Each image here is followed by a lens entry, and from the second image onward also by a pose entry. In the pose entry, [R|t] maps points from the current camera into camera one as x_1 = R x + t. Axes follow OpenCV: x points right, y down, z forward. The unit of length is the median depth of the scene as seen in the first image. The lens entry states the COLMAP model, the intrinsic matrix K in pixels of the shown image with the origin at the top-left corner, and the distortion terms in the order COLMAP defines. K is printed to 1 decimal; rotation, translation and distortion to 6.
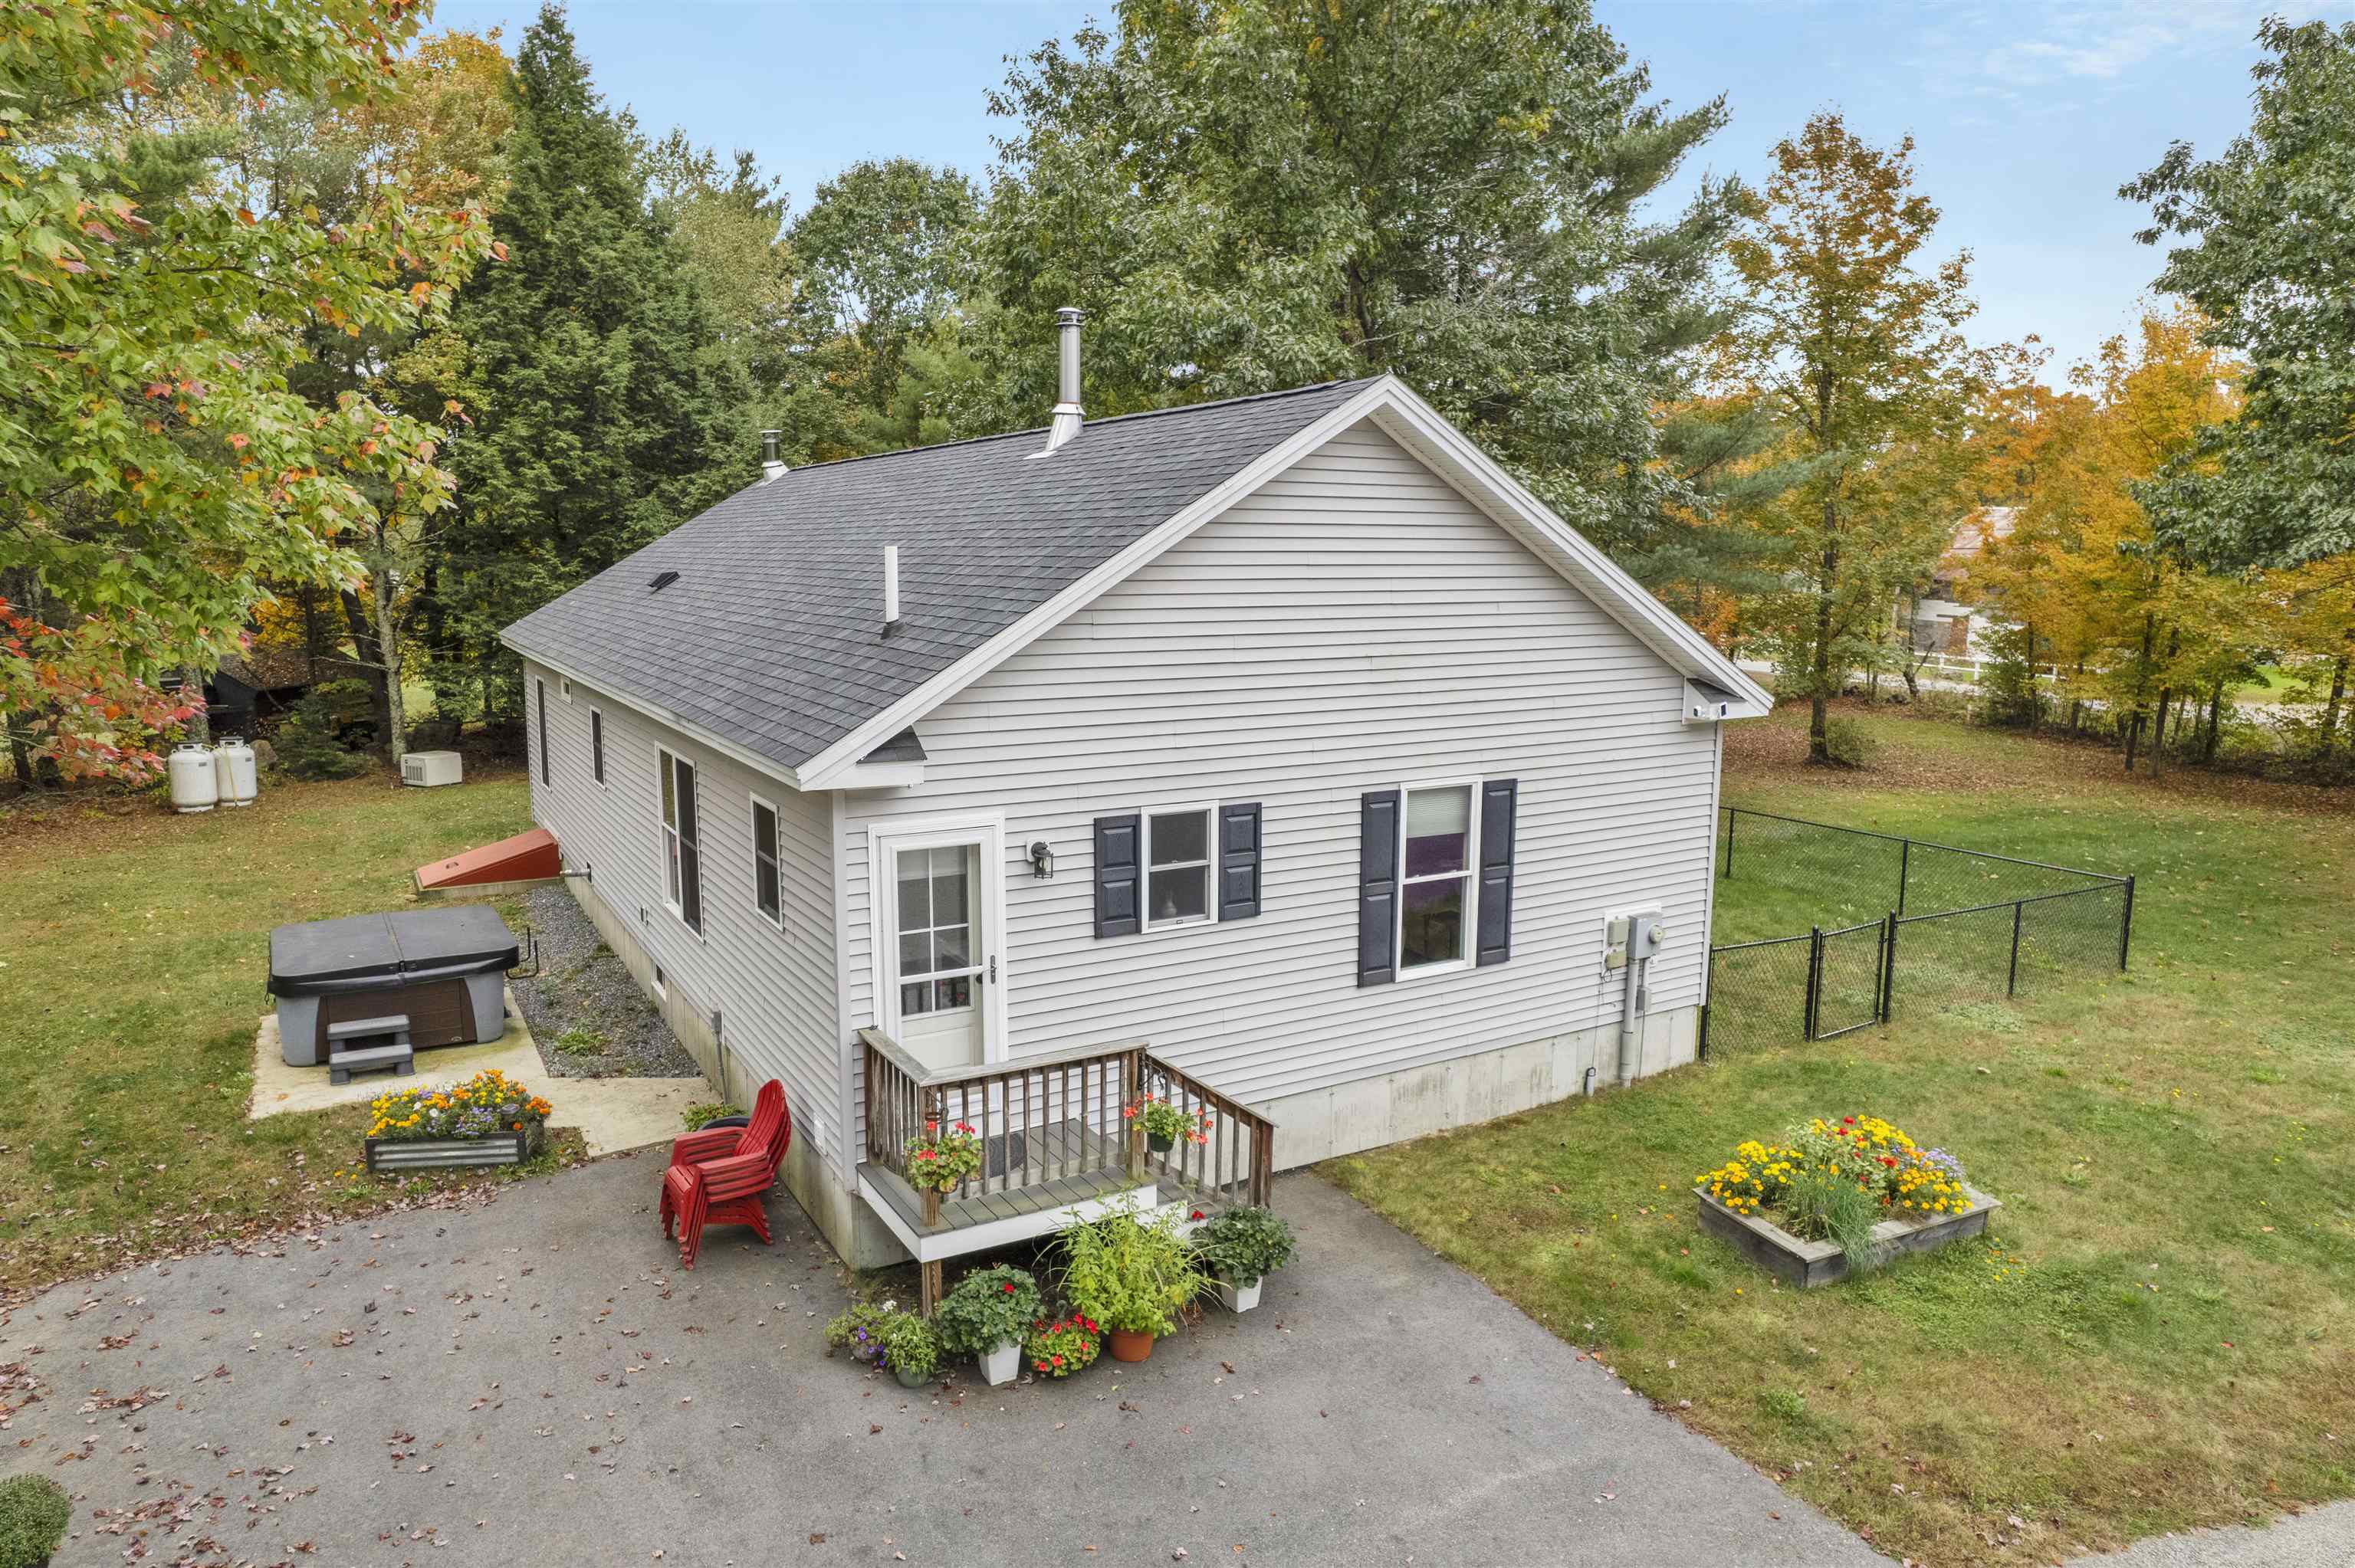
lens RADIAL K [[1487.8, 0, 1170.9], [0, 1487.8, 782.2], [0, 0, 1]] dist [-0.039206, 0.002705]
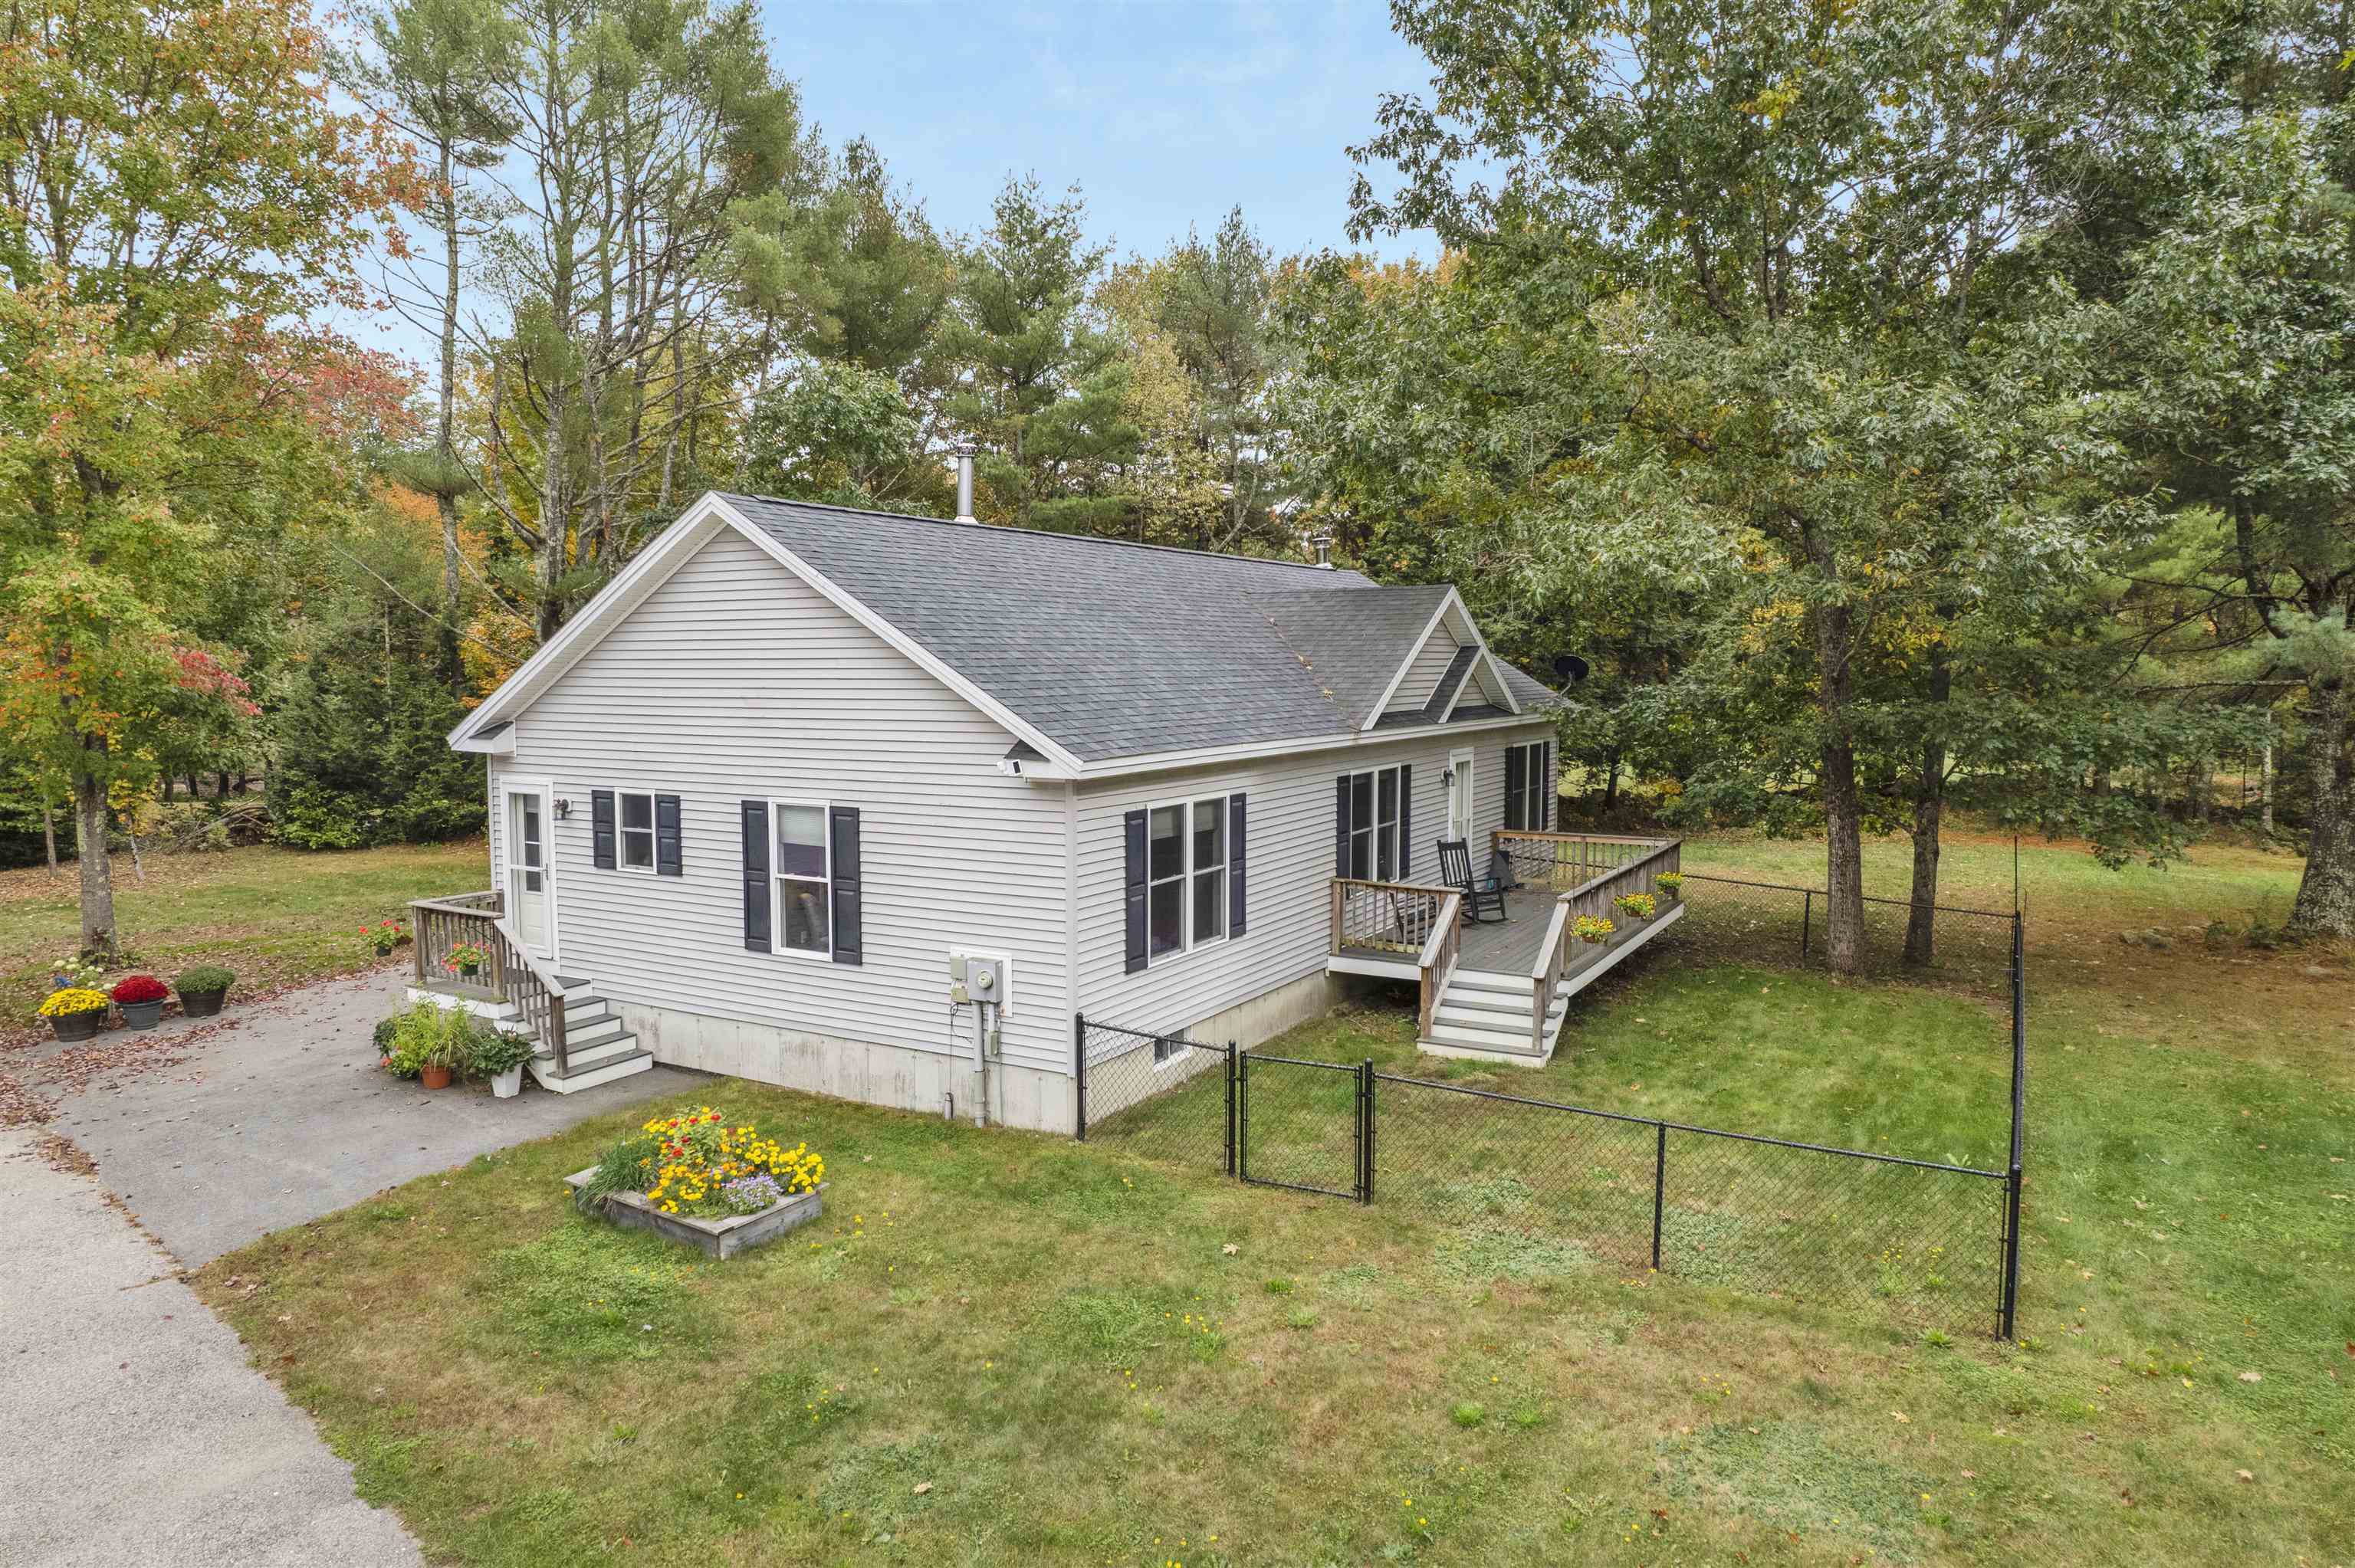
lens RADIAL K [[1487.8, 0, 1170.9], [0, 1487.8, 782.2], [0, 0, 1]] dist [-0.039206, 0.002705]
pose [[0.497464, 0.070640, -0.864604, 1.437310], [-0.126202, 0.991969, 0.008433, -0.066800], [0.858256, 0.104920, 0.502383, 0.649817]]
